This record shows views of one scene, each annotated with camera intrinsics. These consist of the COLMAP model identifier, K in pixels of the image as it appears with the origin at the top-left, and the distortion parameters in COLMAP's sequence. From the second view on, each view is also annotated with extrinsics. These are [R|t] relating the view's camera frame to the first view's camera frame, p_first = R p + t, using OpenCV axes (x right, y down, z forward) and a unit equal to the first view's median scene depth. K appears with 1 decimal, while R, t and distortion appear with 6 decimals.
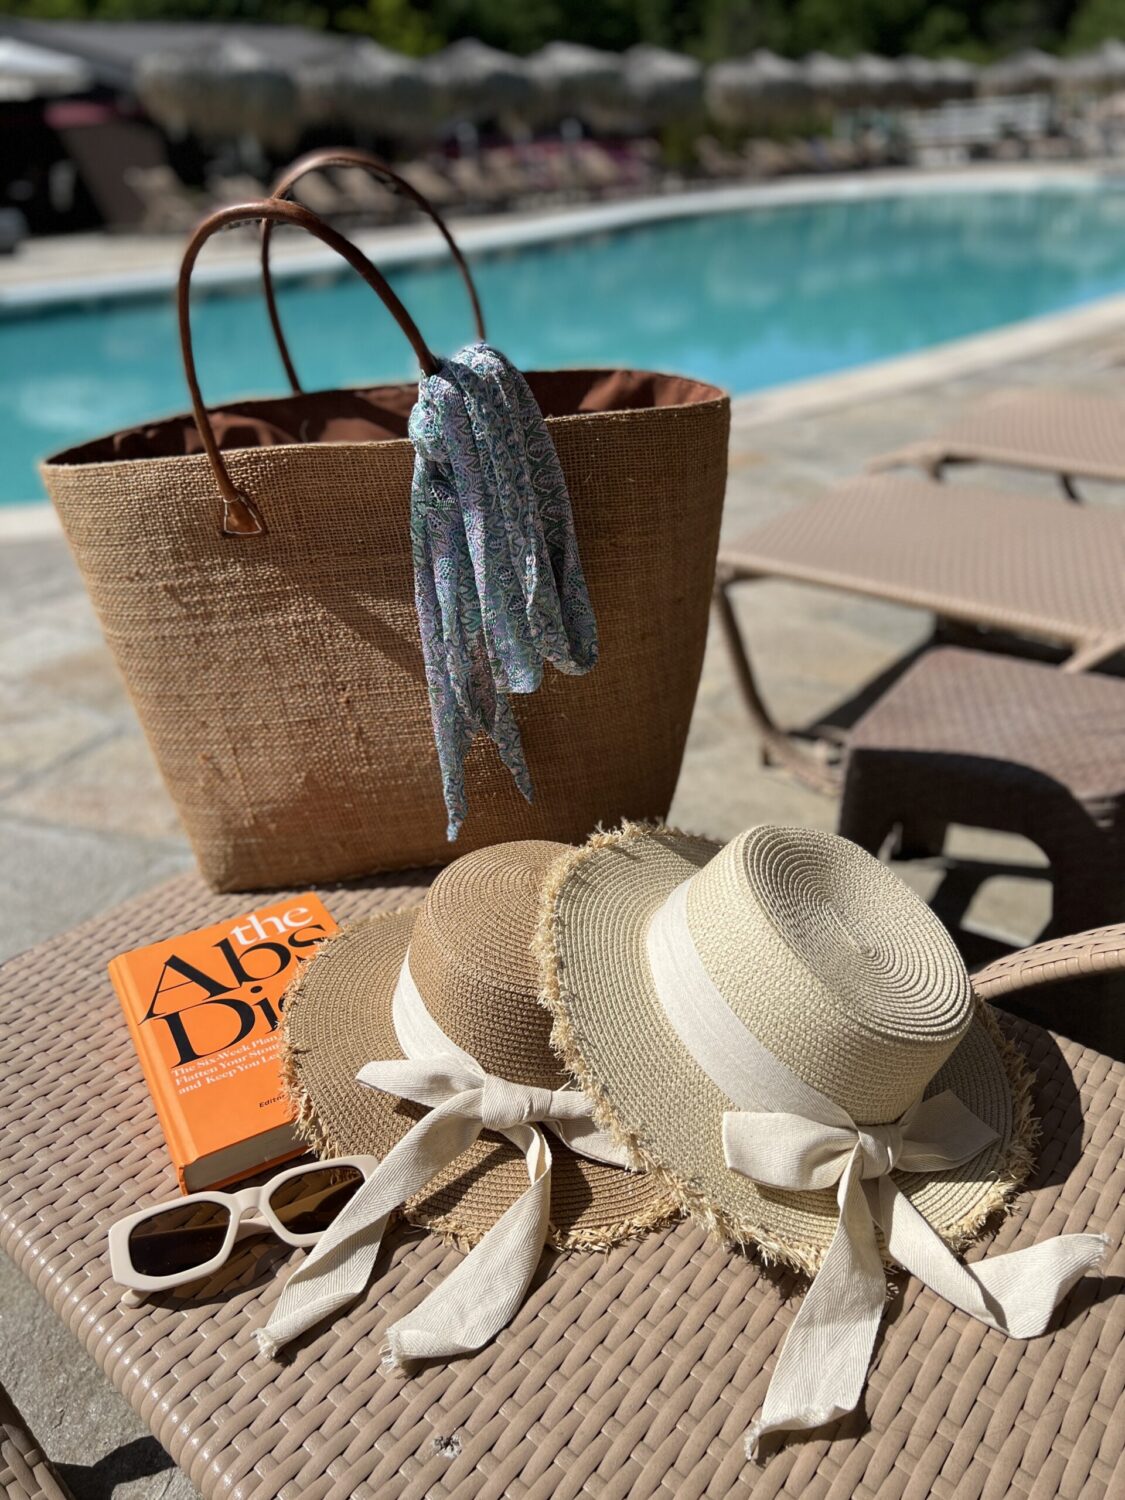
lens RADIAL K [[1122.3, 0, 565.5], [0, 1122.3, 753.7], [0, 0, 1]] dist [0.050781, -0.068803]
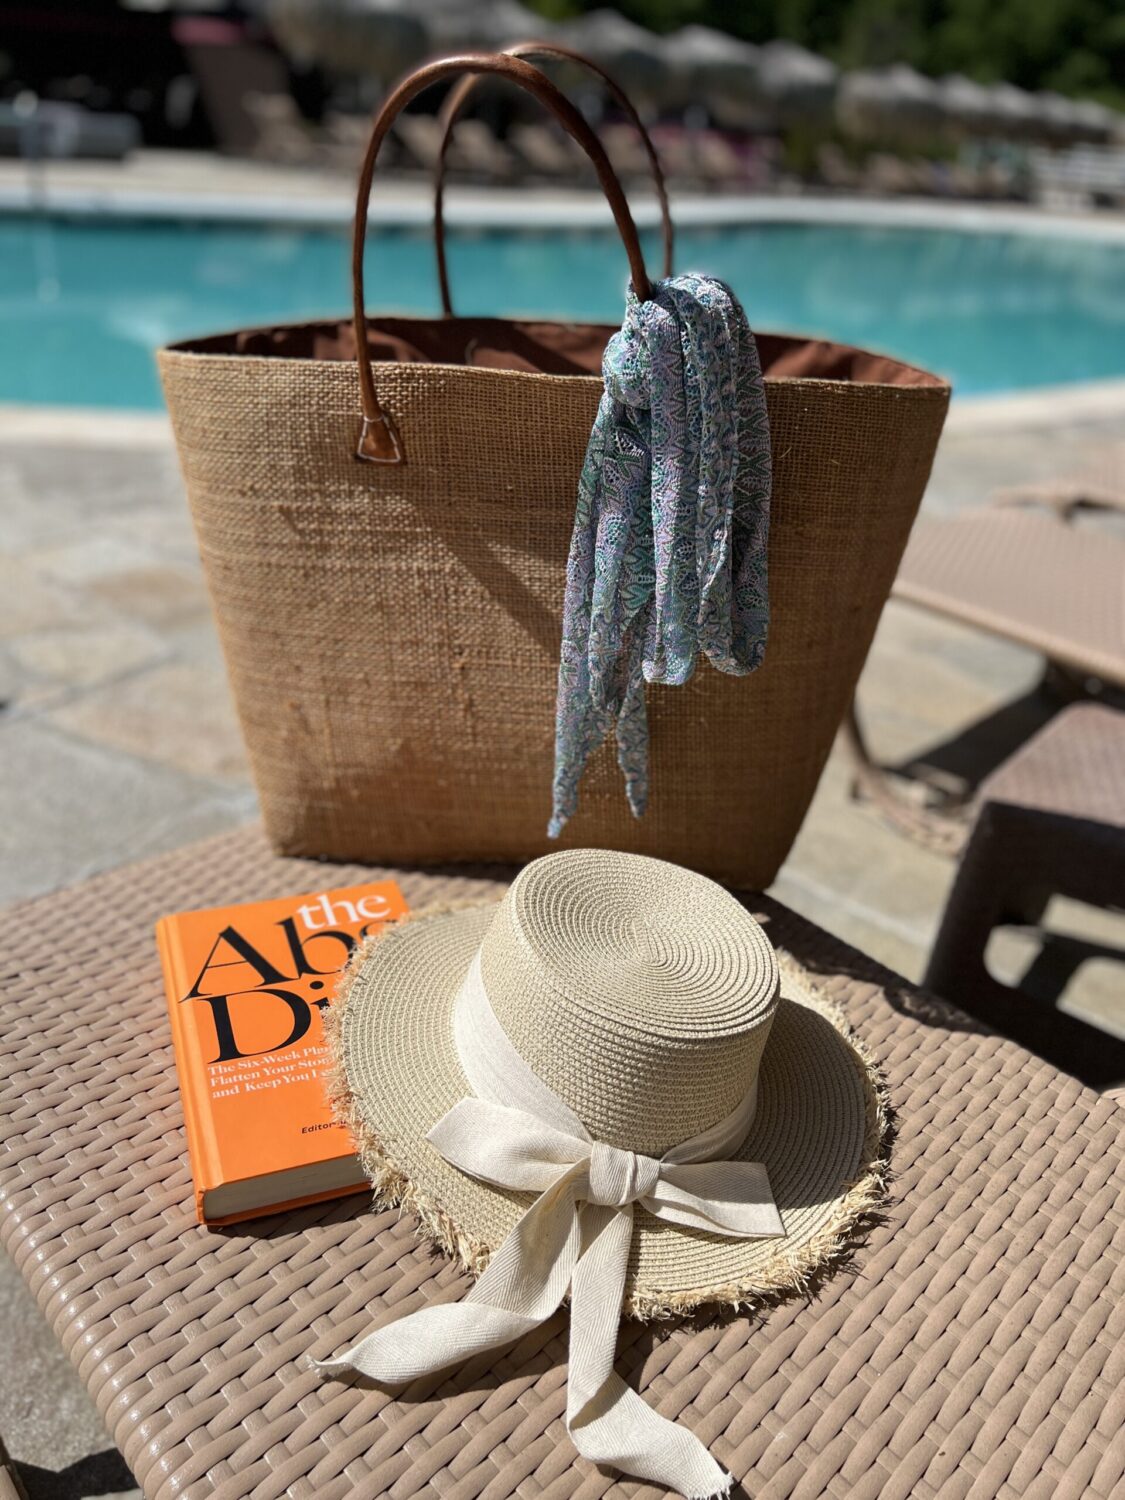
lens RADIAL K [[1122.3, 0, 564.3], [0, 1122.3, 762.2], [0, 0, 1]] dist [0.050781, -0.068803]
pose [[0.988155, 0.152200, -0.019618, -0.087691], [-0.151824, 0.988217, 0.019419, -0.002270], [0.022342, -0.016210, 0.999619, 0.121579]]
